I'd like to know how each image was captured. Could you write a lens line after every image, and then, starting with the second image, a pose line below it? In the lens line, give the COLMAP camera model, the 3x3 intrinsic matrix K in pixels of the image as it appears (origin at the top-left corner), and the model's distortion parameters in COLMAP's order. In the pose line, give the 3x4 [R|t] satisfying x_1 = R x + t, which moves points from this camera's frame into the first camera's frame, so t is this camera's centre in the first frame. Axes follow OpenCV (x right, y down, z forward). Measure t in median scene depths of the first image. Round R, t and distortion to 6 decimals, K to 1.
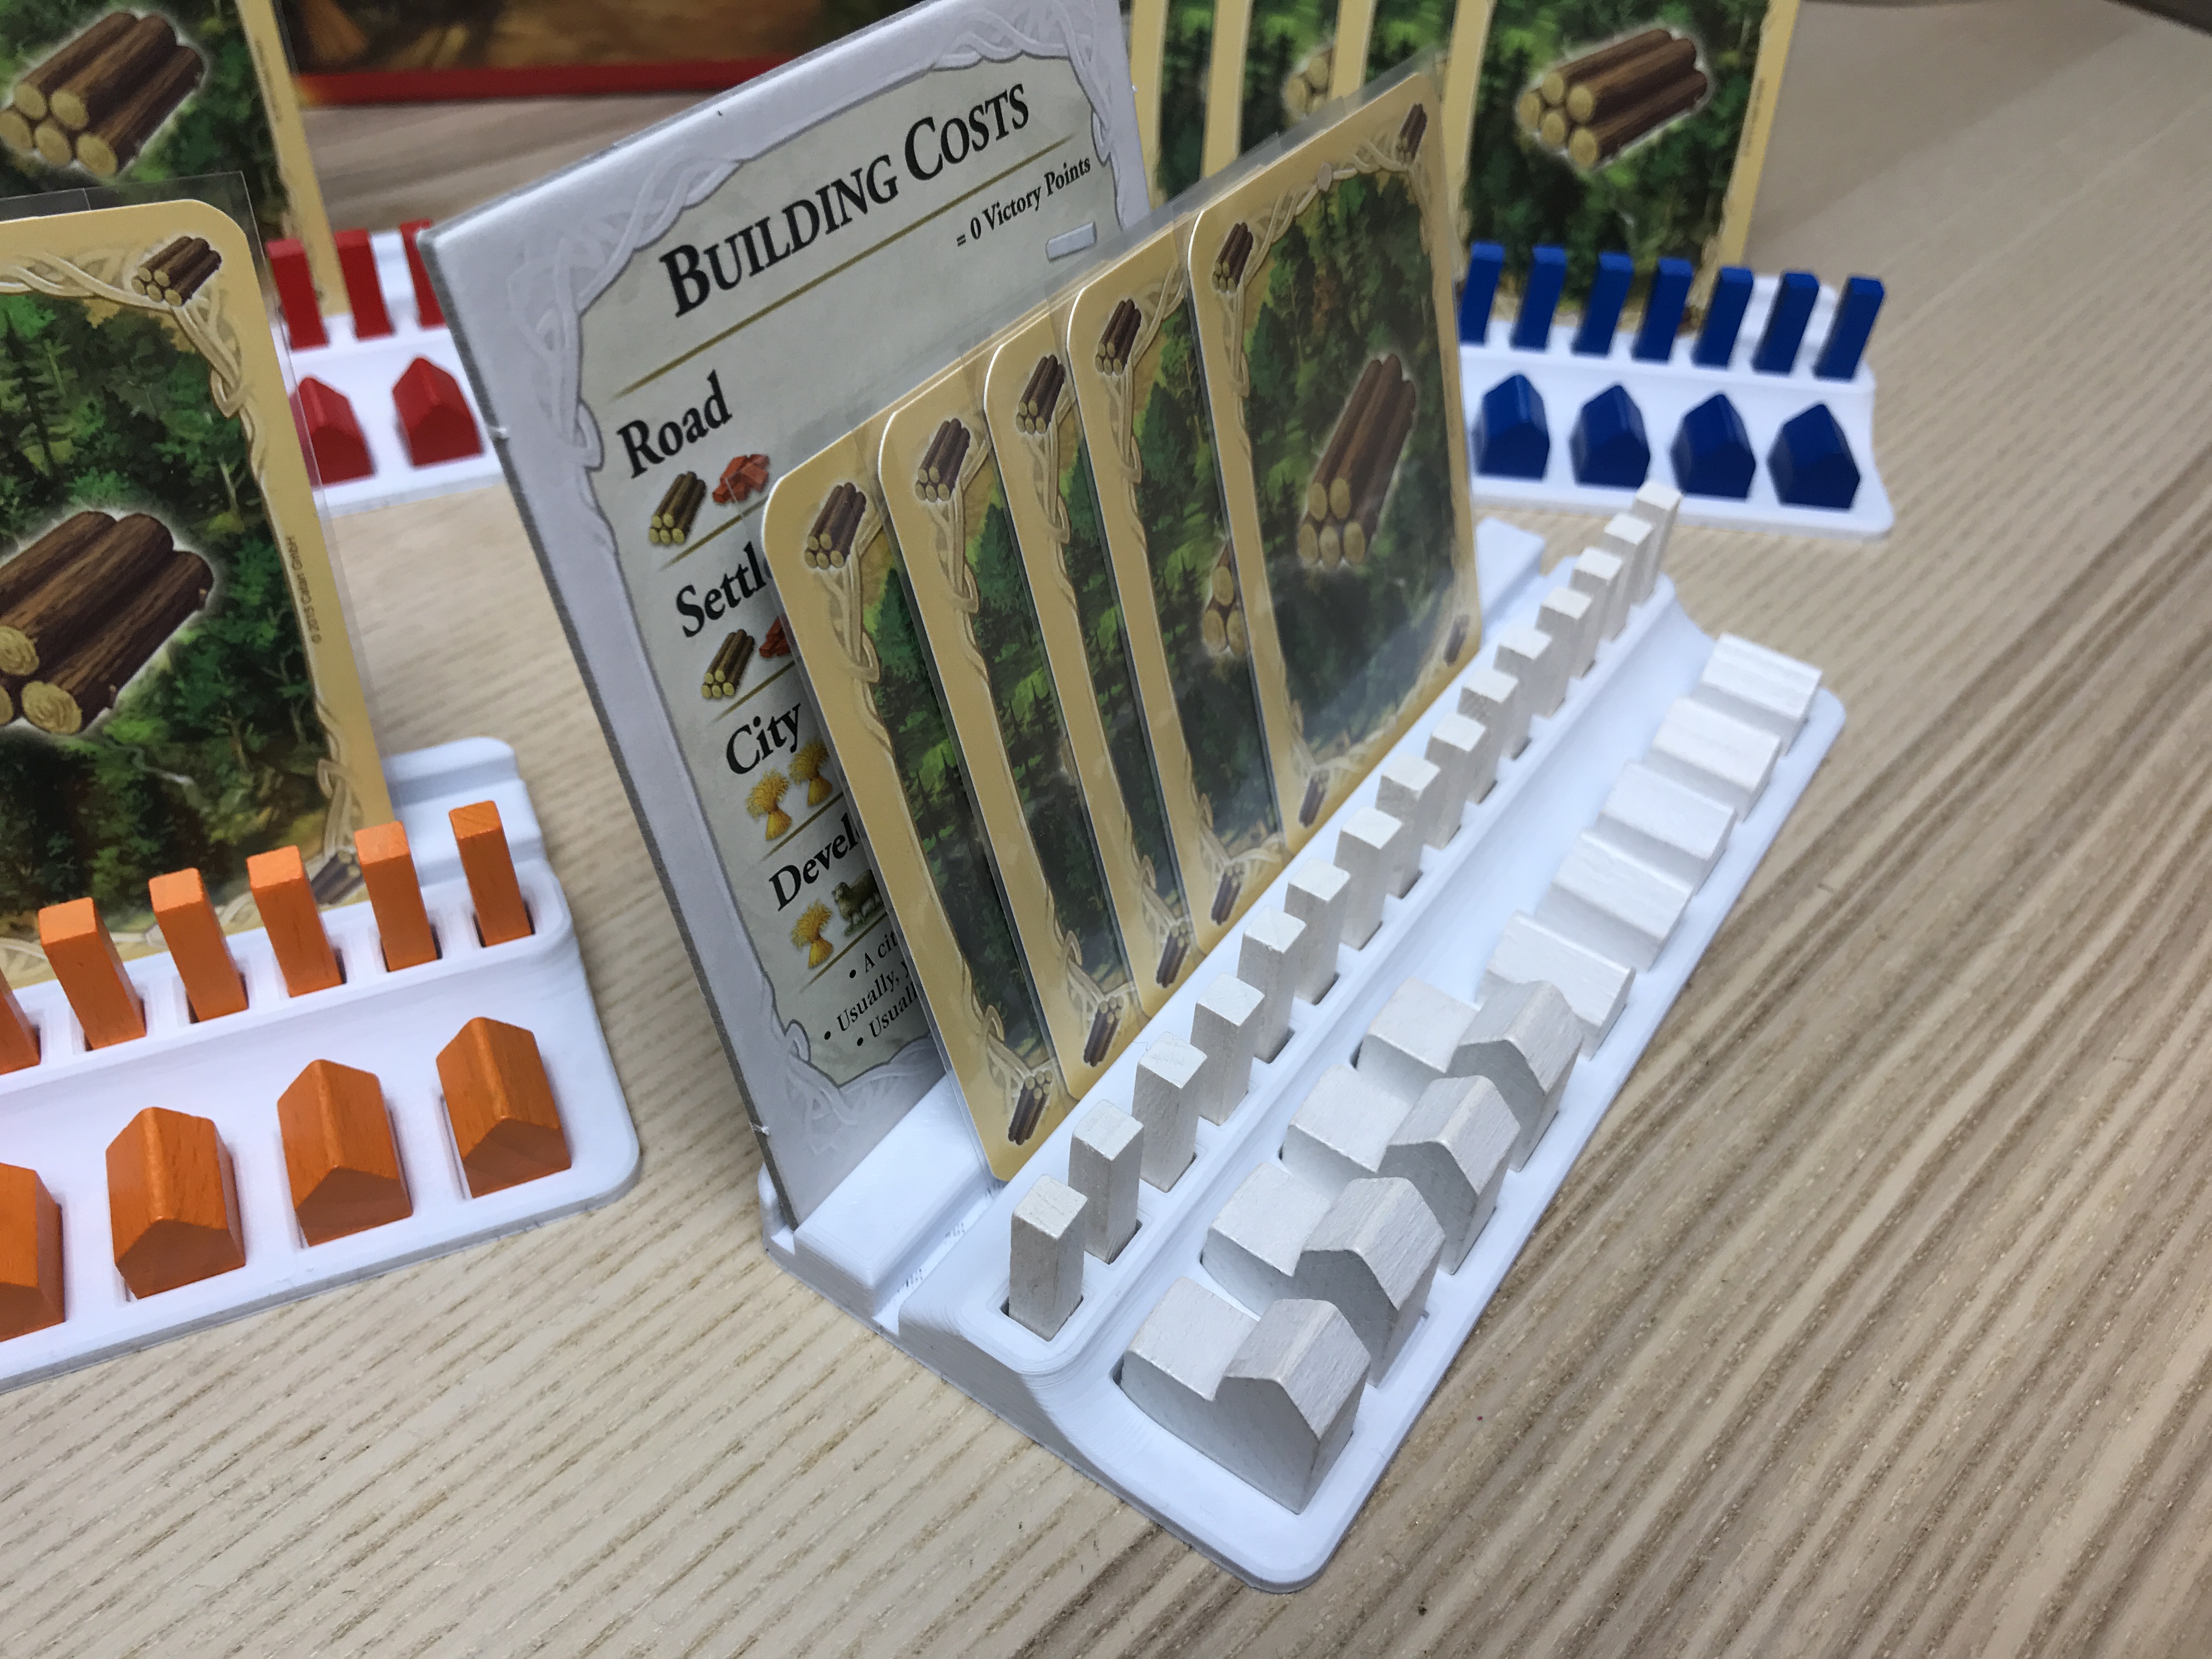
lens RADIAL K [[1782.1, 0, 1086.4], [0, 1782.1, 827.9], [0, 0, 1]] dist [-0.001018, -0.018905]
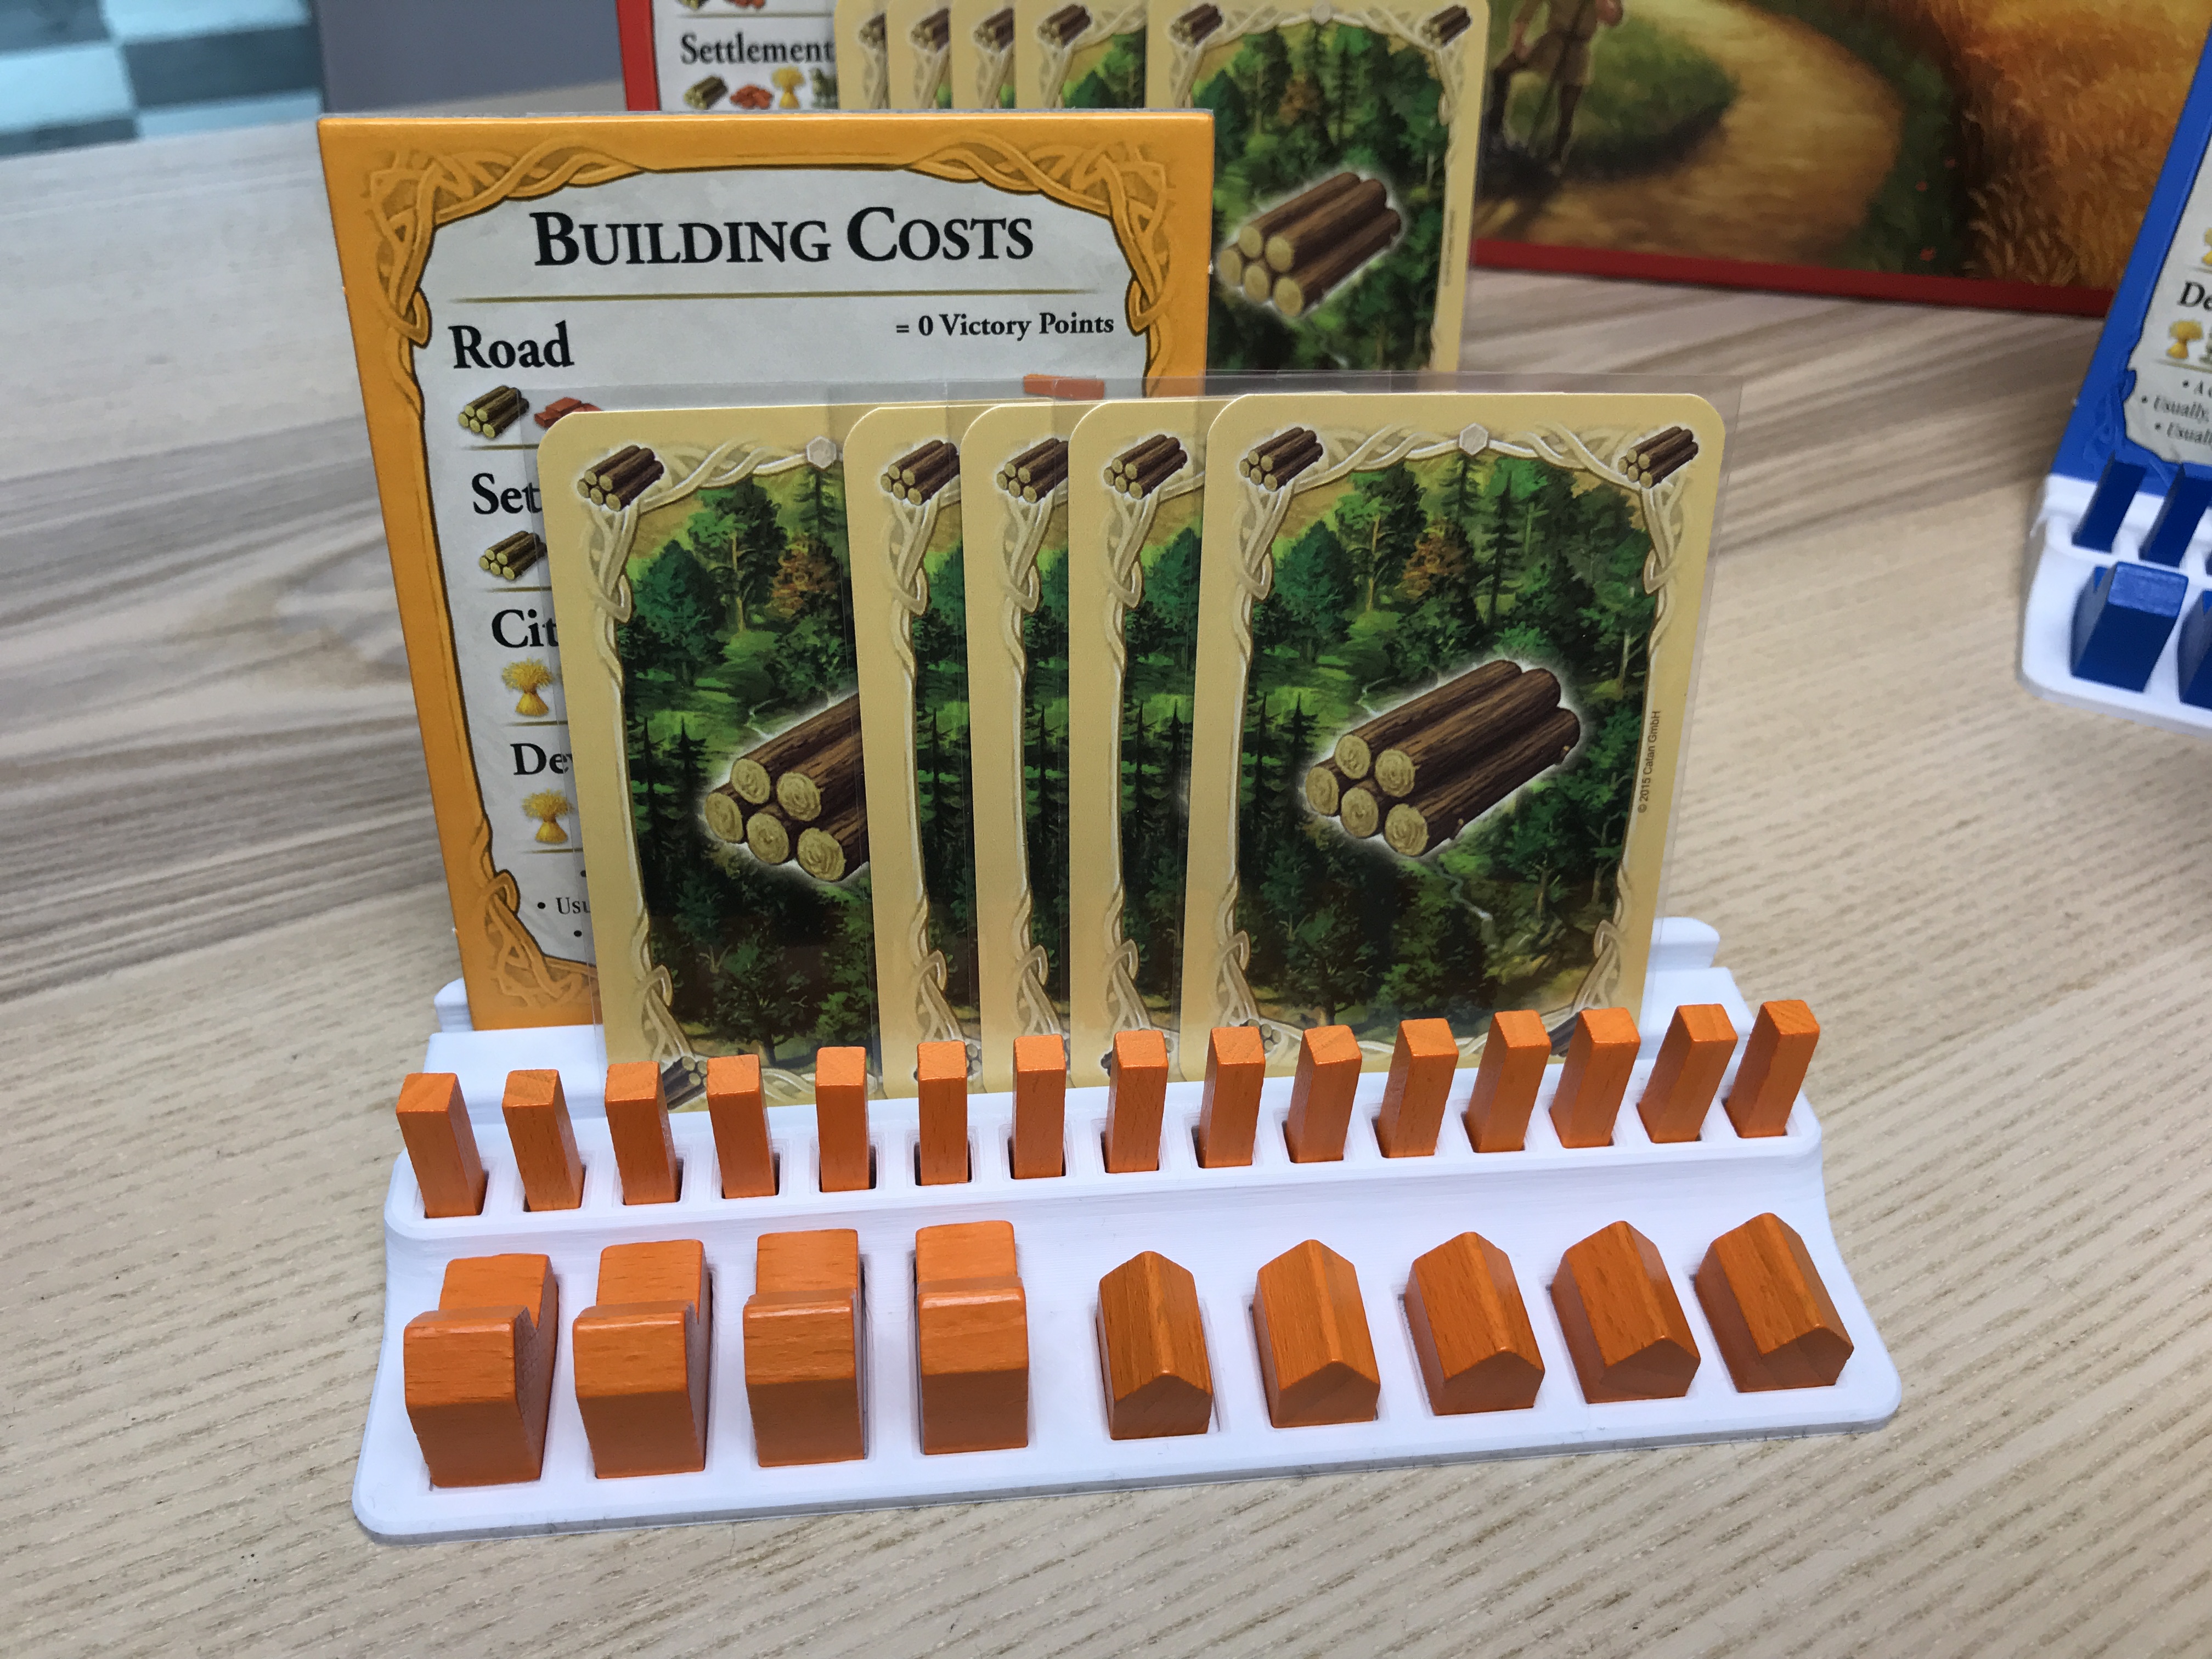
lens RADIAL K [[1782.1, 0, 1109.8], [0, 1782.1, 836.9], [0, 0, 1]] dist [-0.001018, -0.018905]
pose [[0.953647, 0.192053, -0.231677, -0.508349], [-0.207438, 0.977270, -0.043746, 0.020412], [0.218009, 0.089777, 0.971809, -0.075673]]
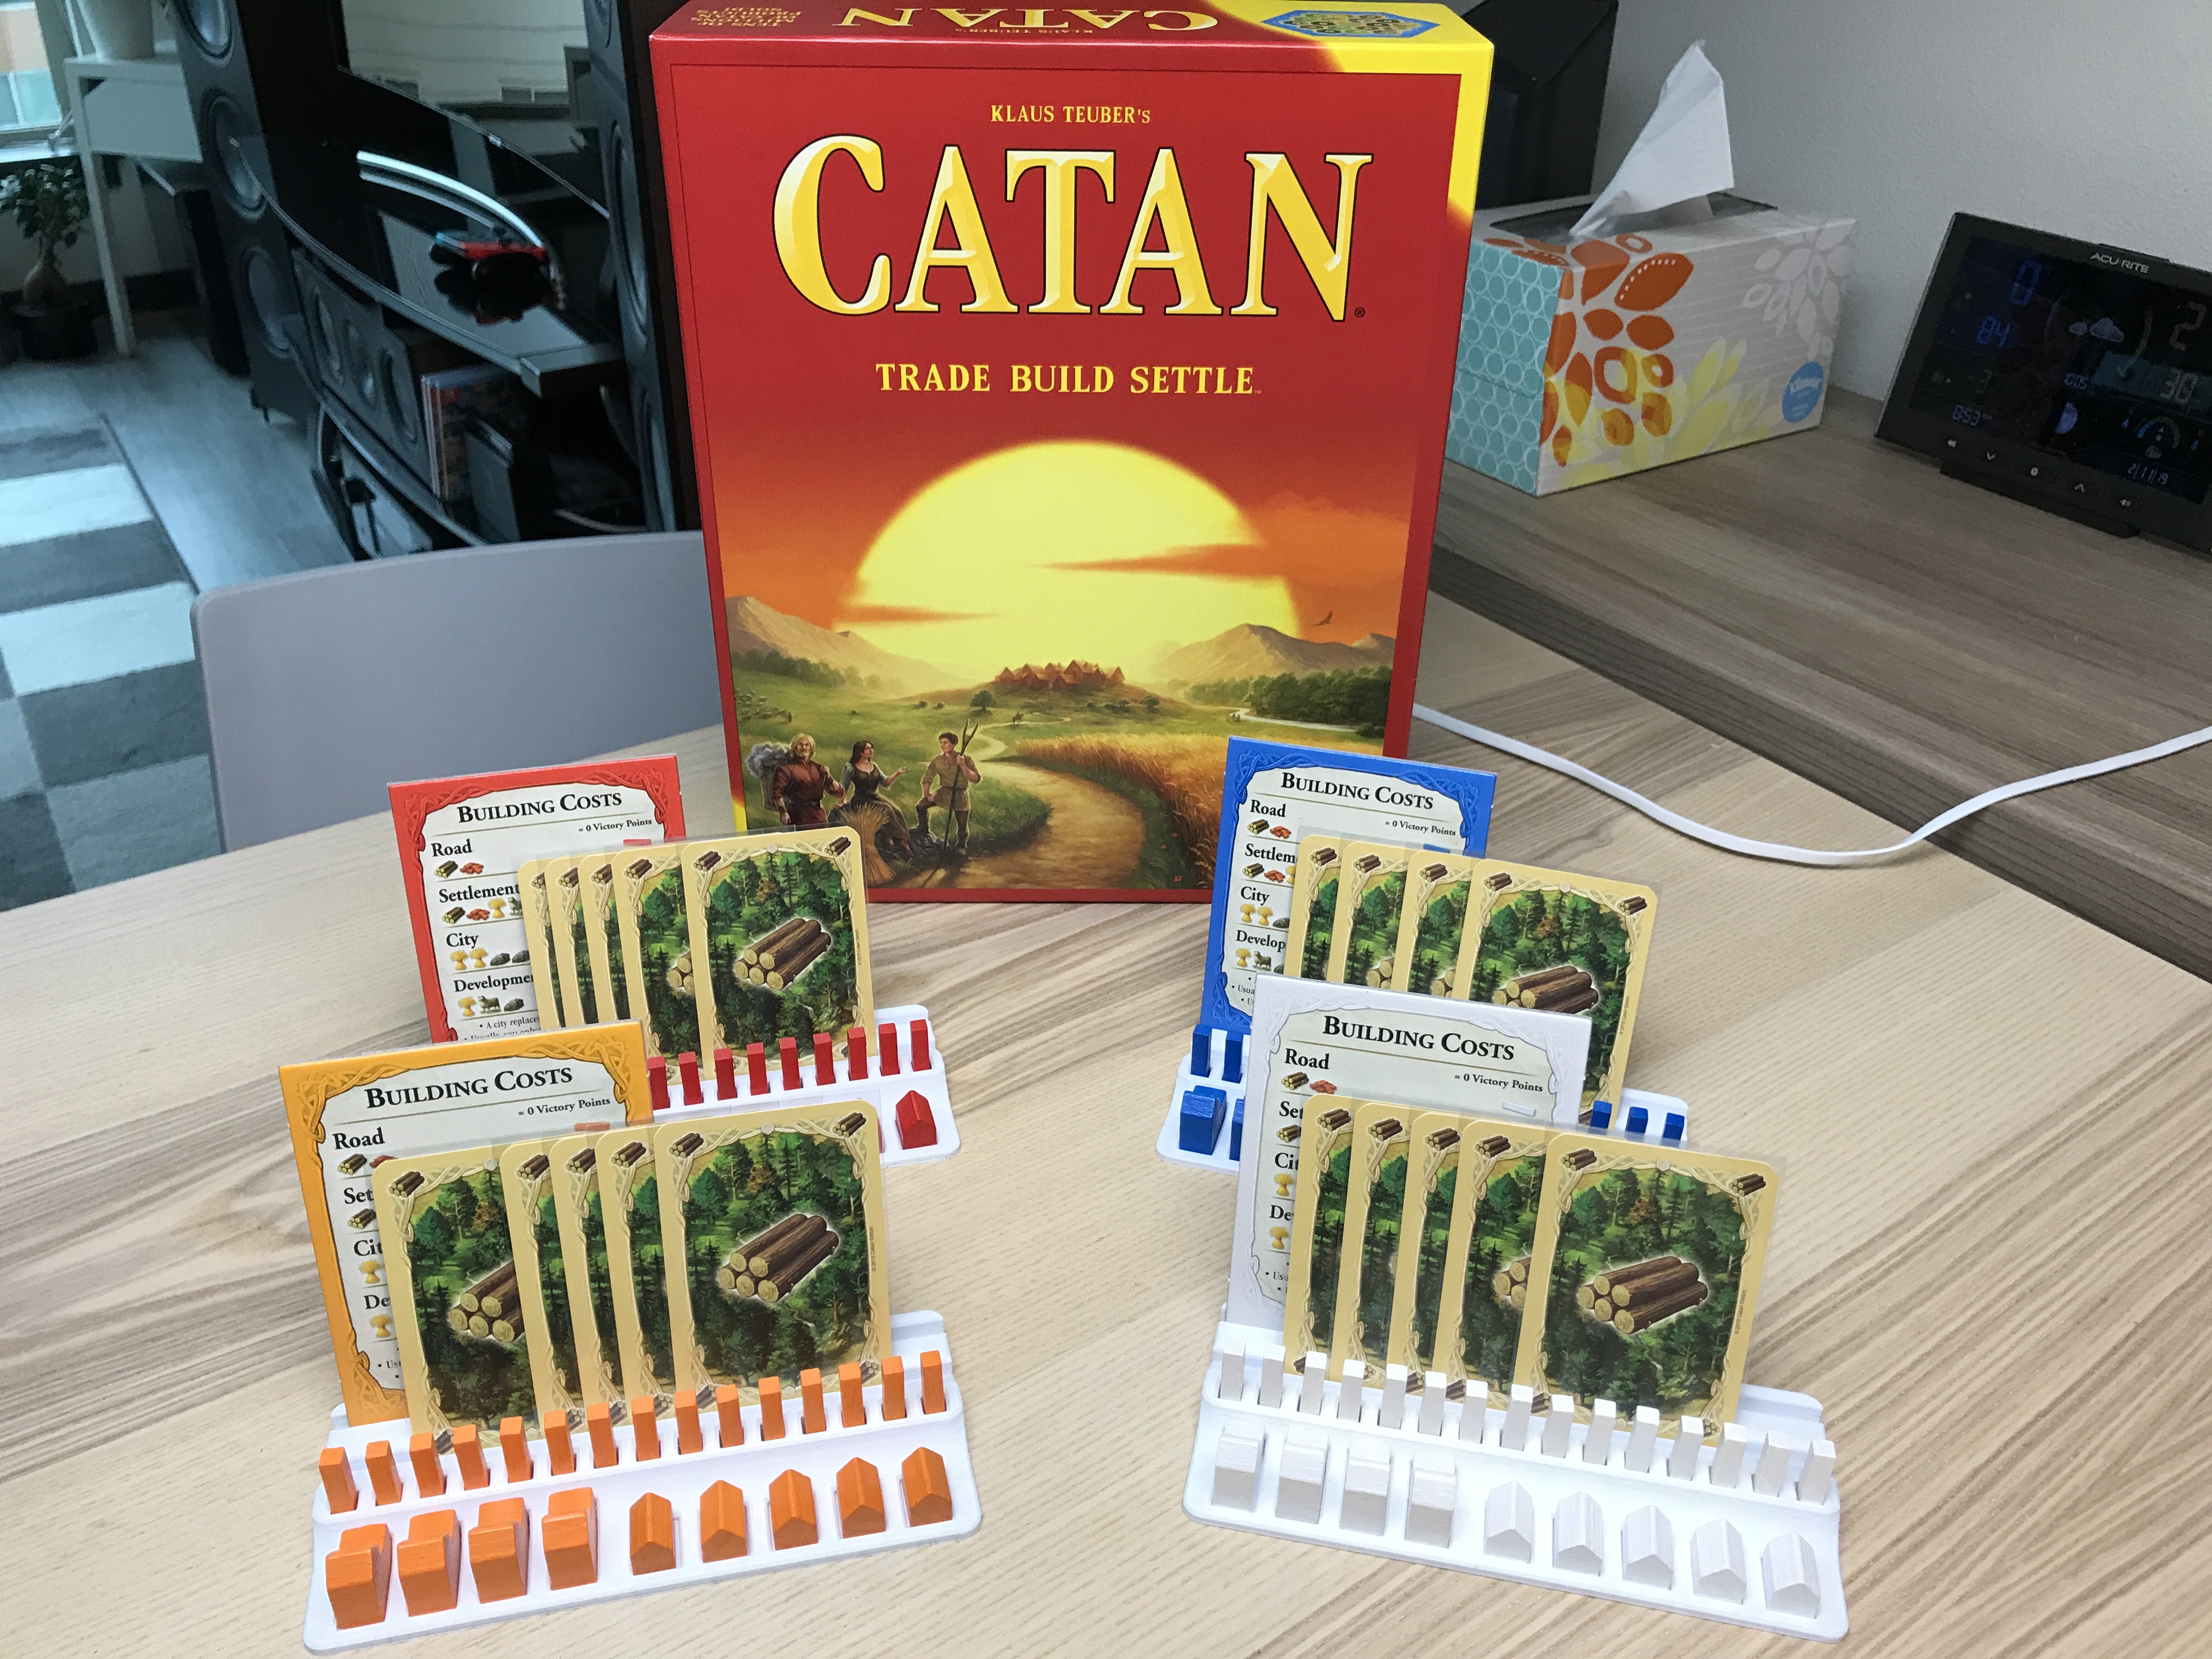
lens RADIAL K [[1782.1, 0, 1110.1], [0, 1782.1, 834.1], [0, 0, 1]] dist [-0.001018, -0.018905]
pose [[0.981733, 0.065318, -0.178703, 0.269849], [-0.105832, 0.967987, -0.227597, -0.167587], [0.158116, 0.242352, 0.957217, -1.411300]]
